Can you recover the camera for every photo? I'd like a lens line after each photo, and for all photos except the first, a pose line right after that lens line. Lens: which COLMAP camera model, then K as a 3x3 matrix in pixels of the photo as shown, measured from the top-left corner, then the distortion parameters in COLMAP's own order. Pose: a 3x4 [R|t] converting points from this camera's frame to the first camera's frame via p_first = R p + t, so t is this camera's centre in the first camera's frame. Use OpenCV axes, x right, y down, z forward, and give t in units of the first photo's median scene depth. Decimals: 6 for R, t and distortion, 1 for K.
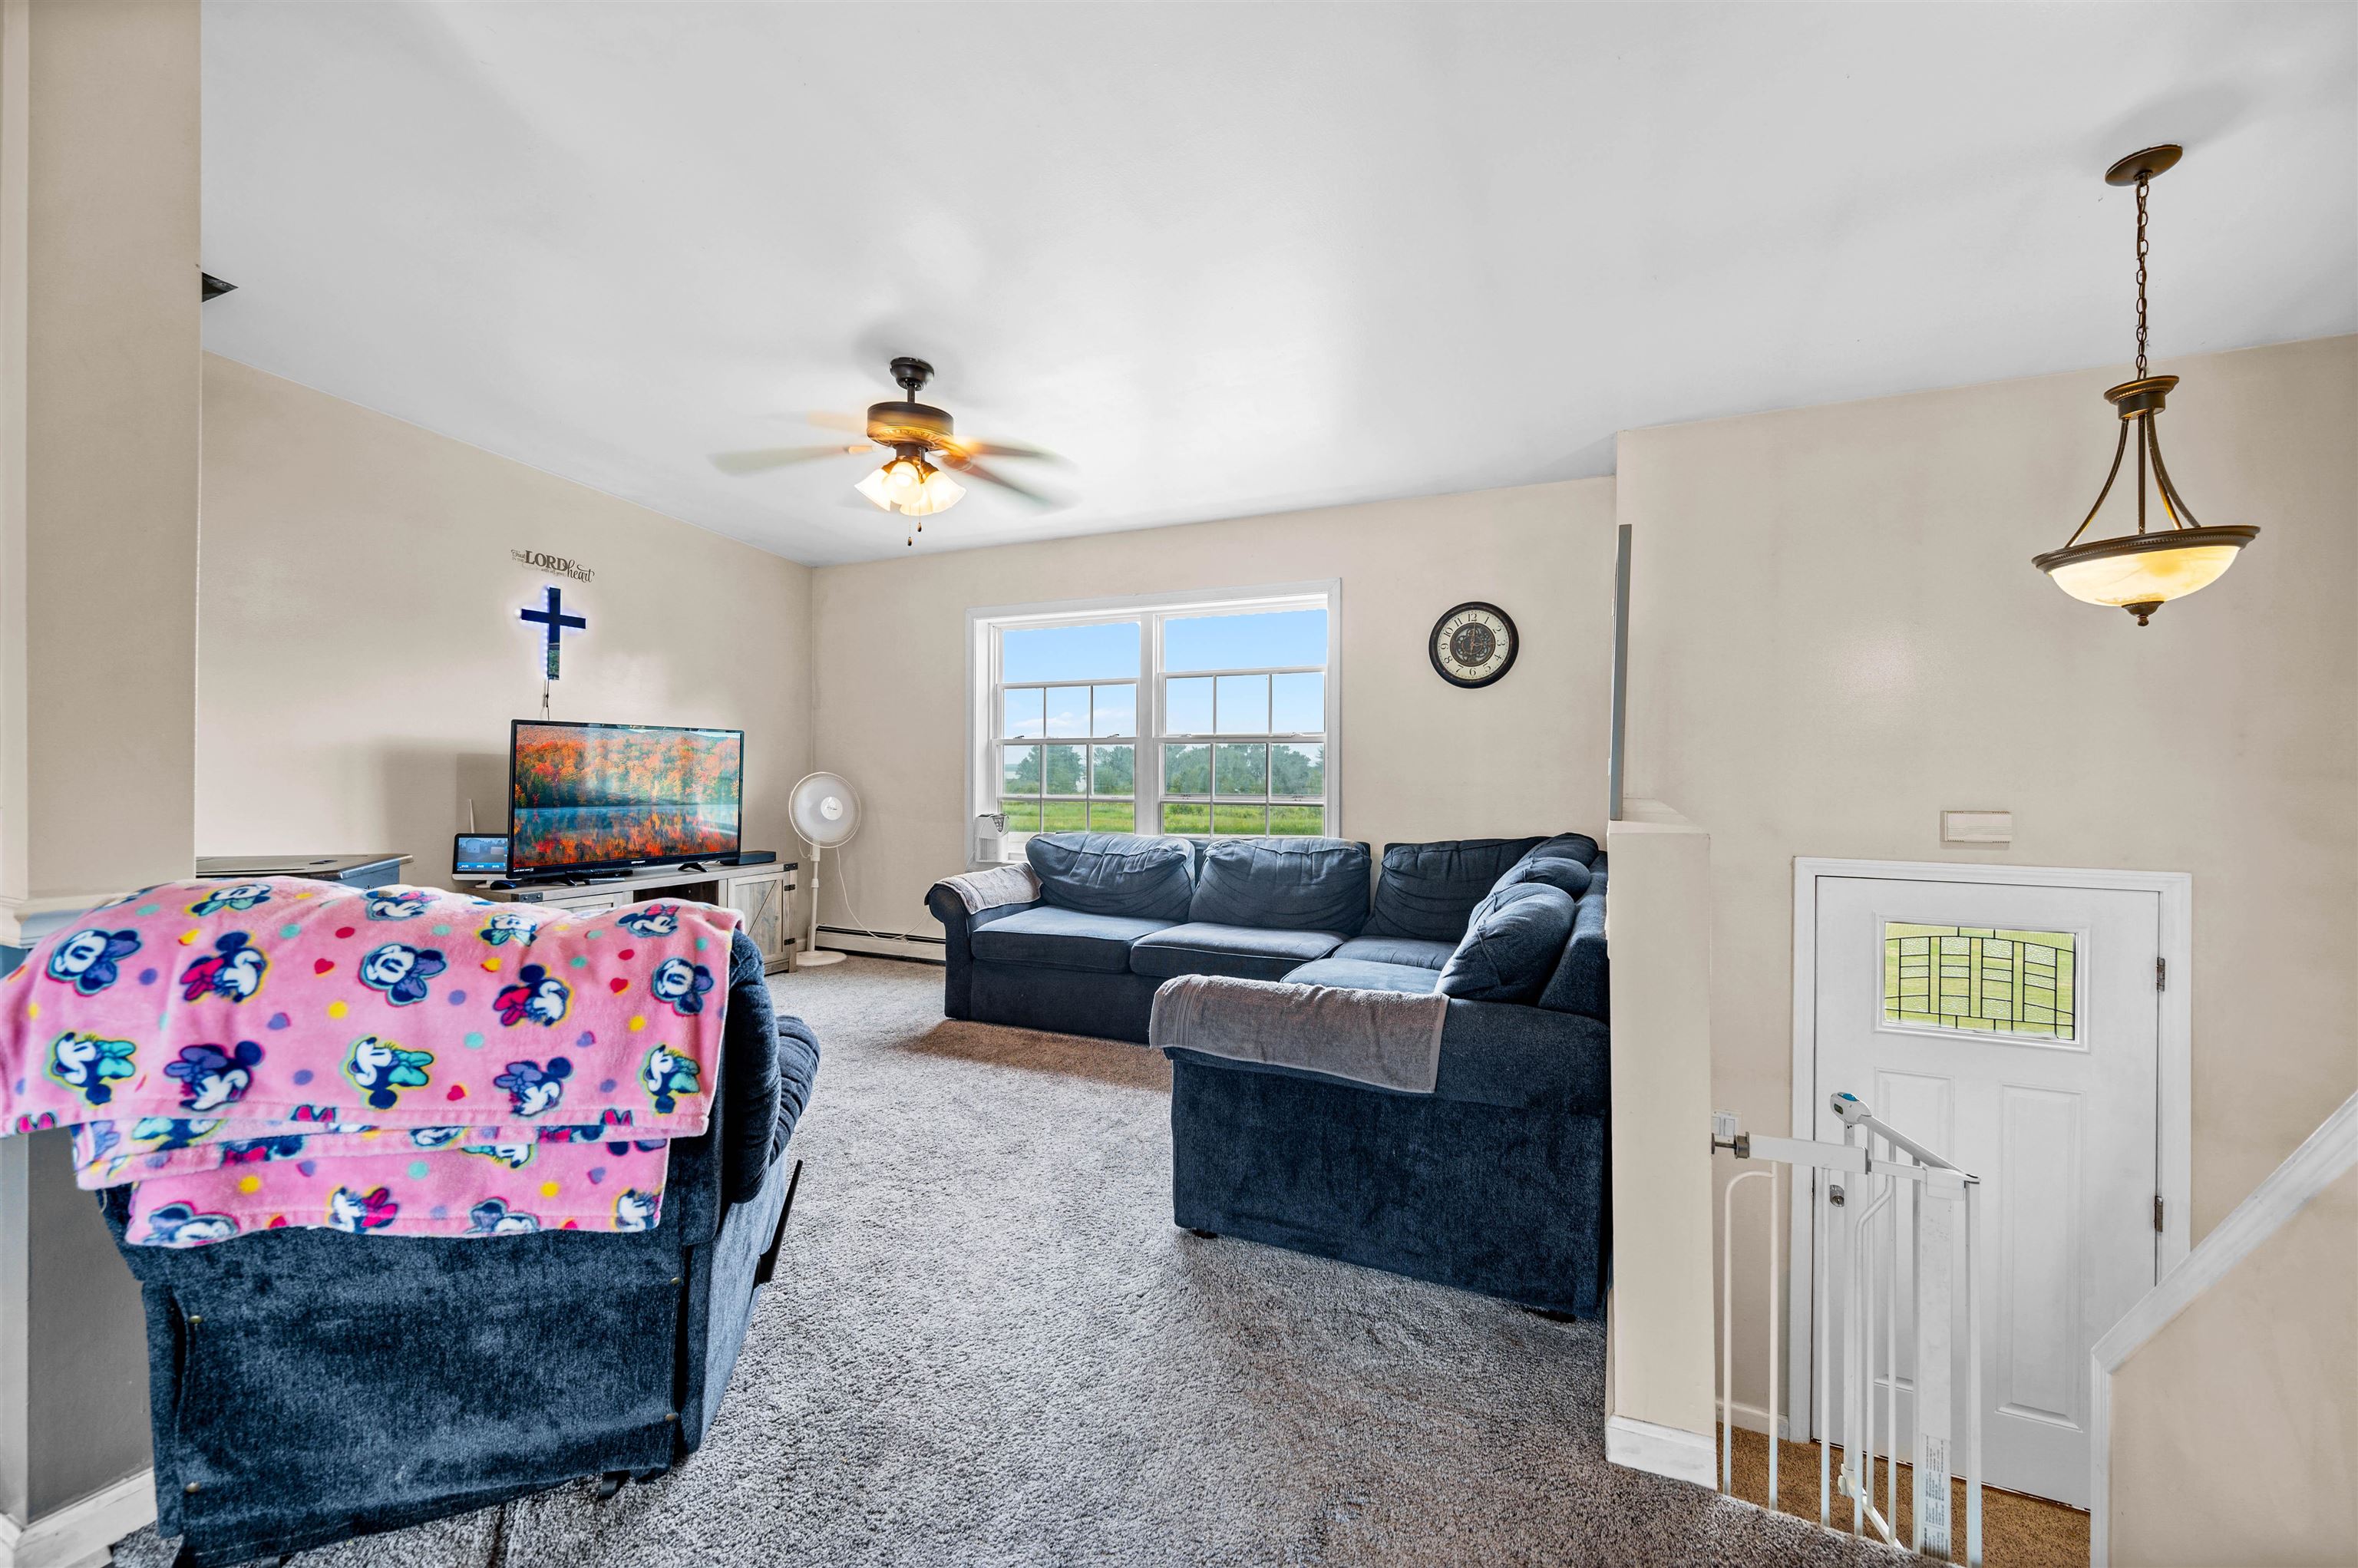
lens RADIAL K [[972.6, 0, 1177.2], [0, 972.6, 759.8], [0, 0, 1]] dist [0.000130, -0.000030]
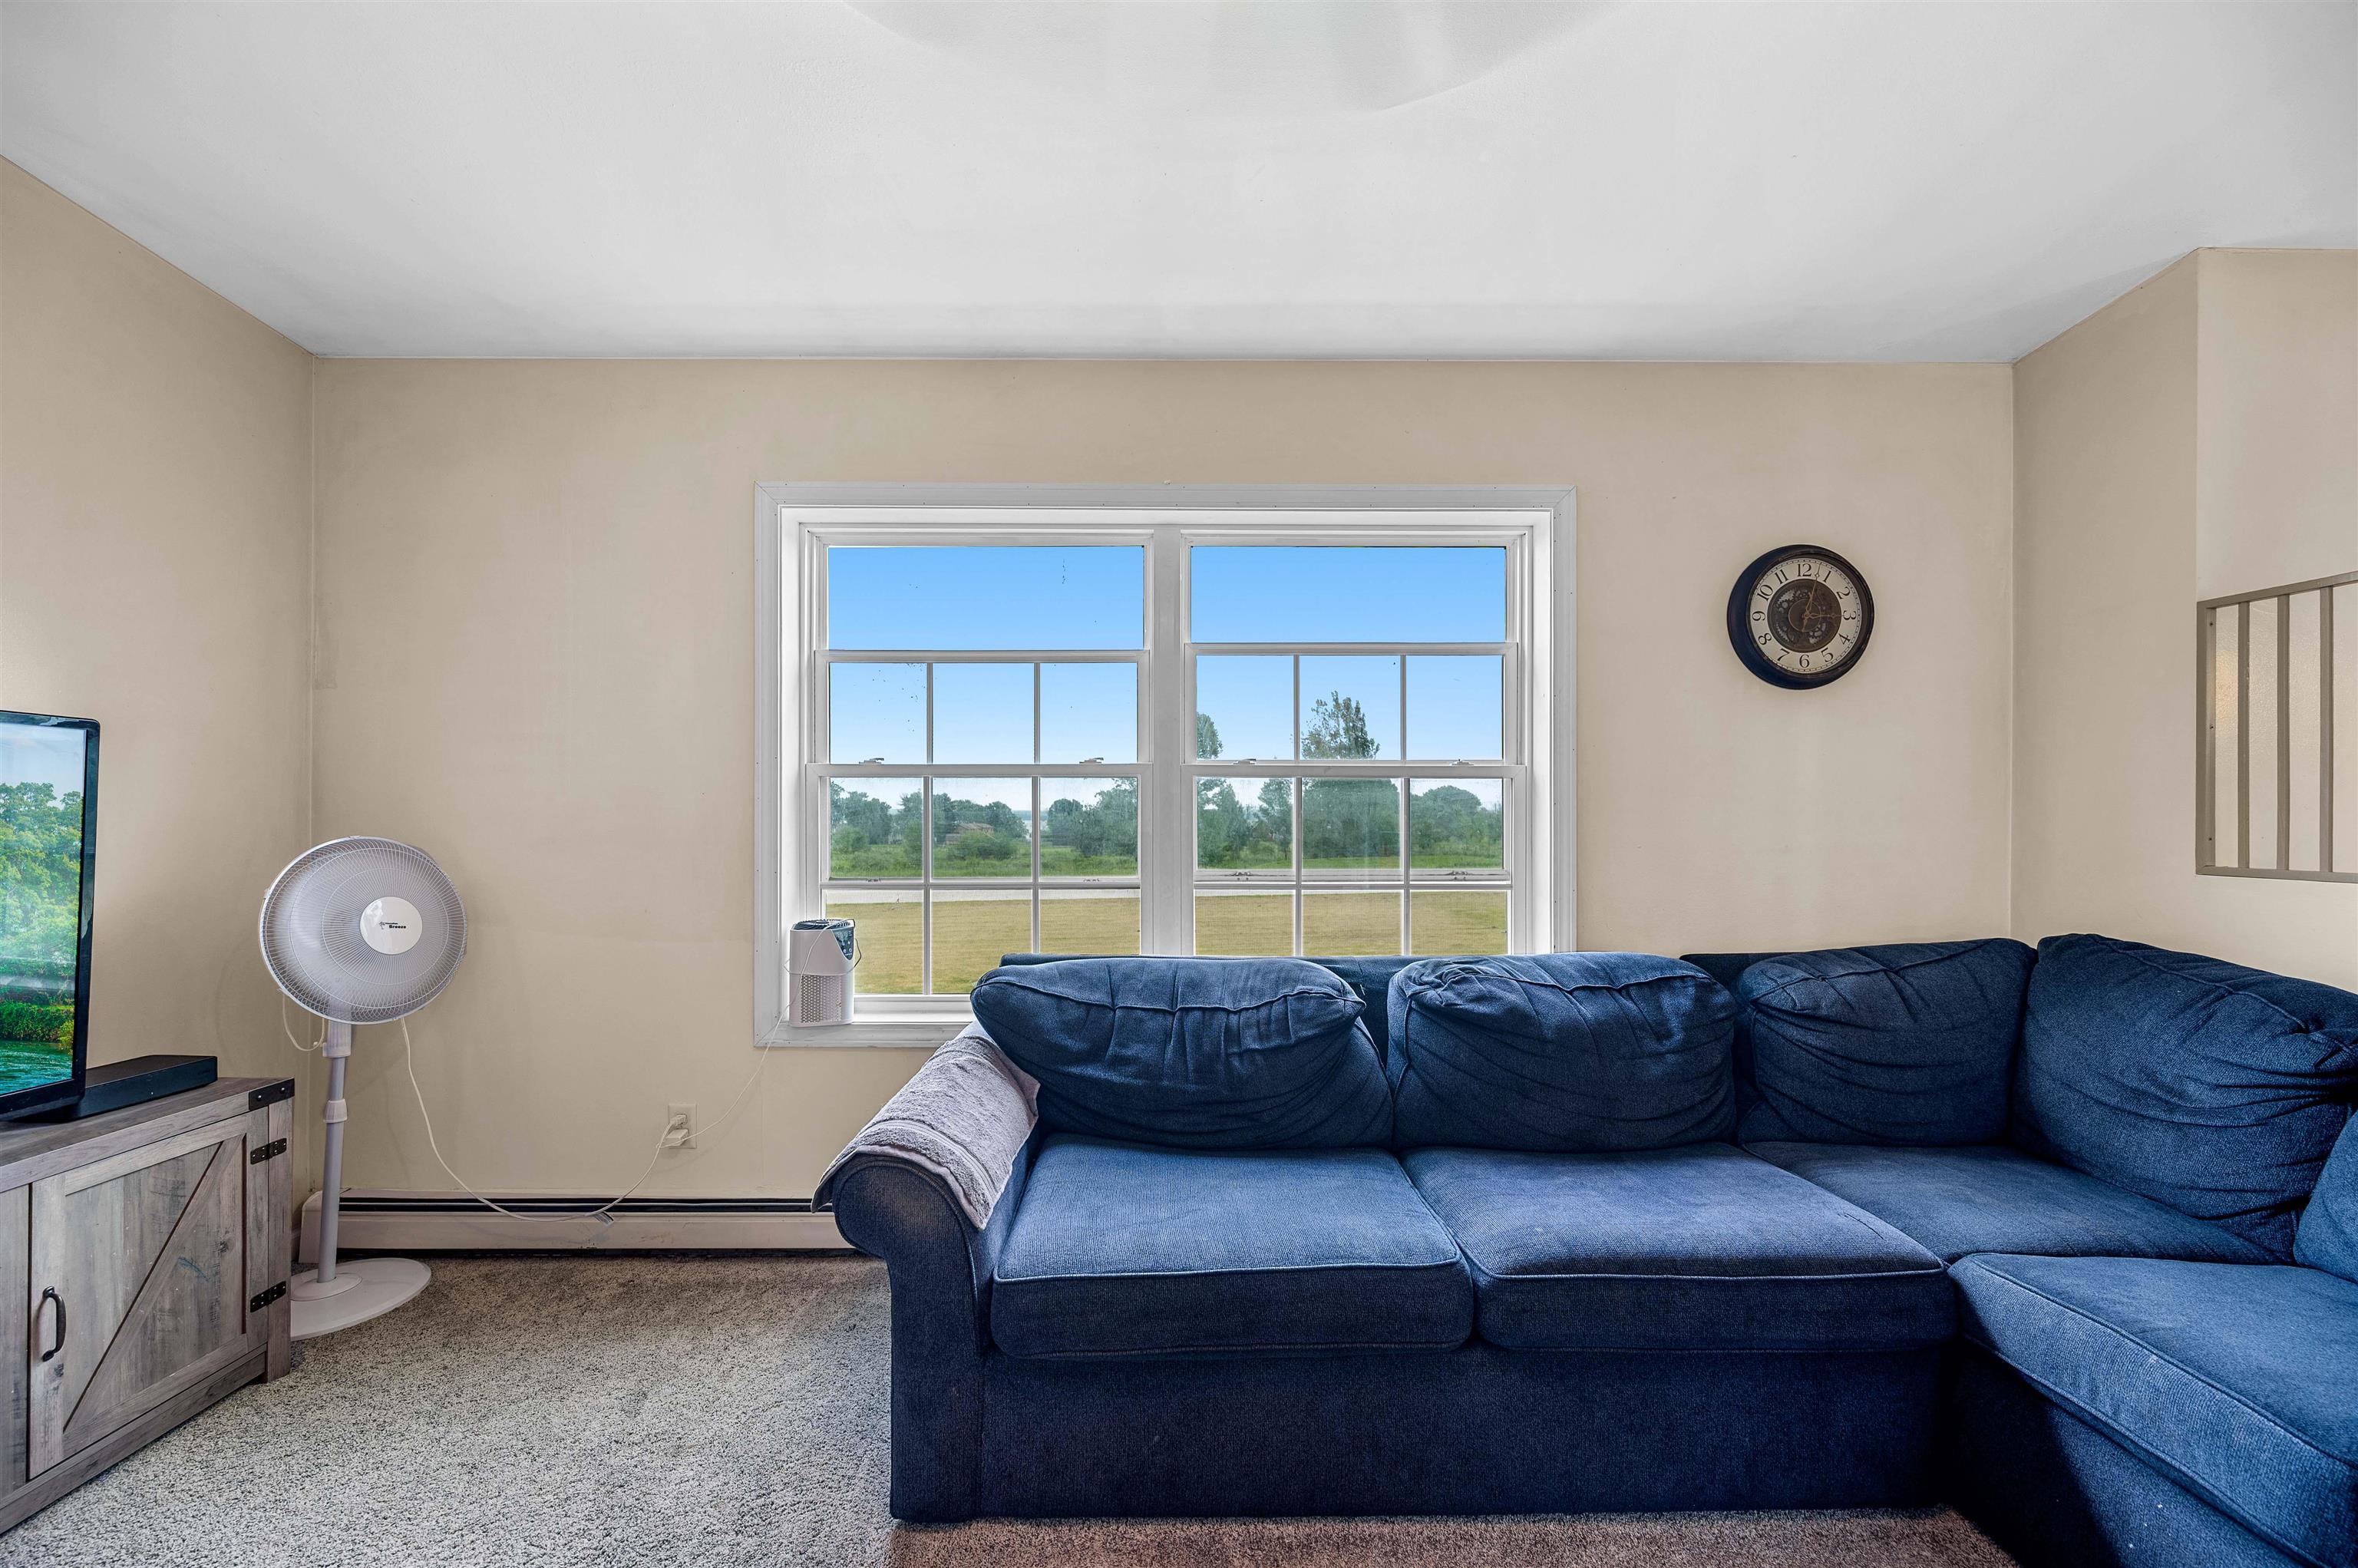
lens RADIAL K [[916.7, 0, 1179.2], [0, 916.7, 789.3], [0, 0, 1]] dist [-0.000704, -0.000163]
pose [[0.899316, -0.000995, 0.437298, -0.263641], [0.002228, 0.999995, -0.002308, -0.008737], [-0.437294, 0.003050, 0.899314, 0.586423]]
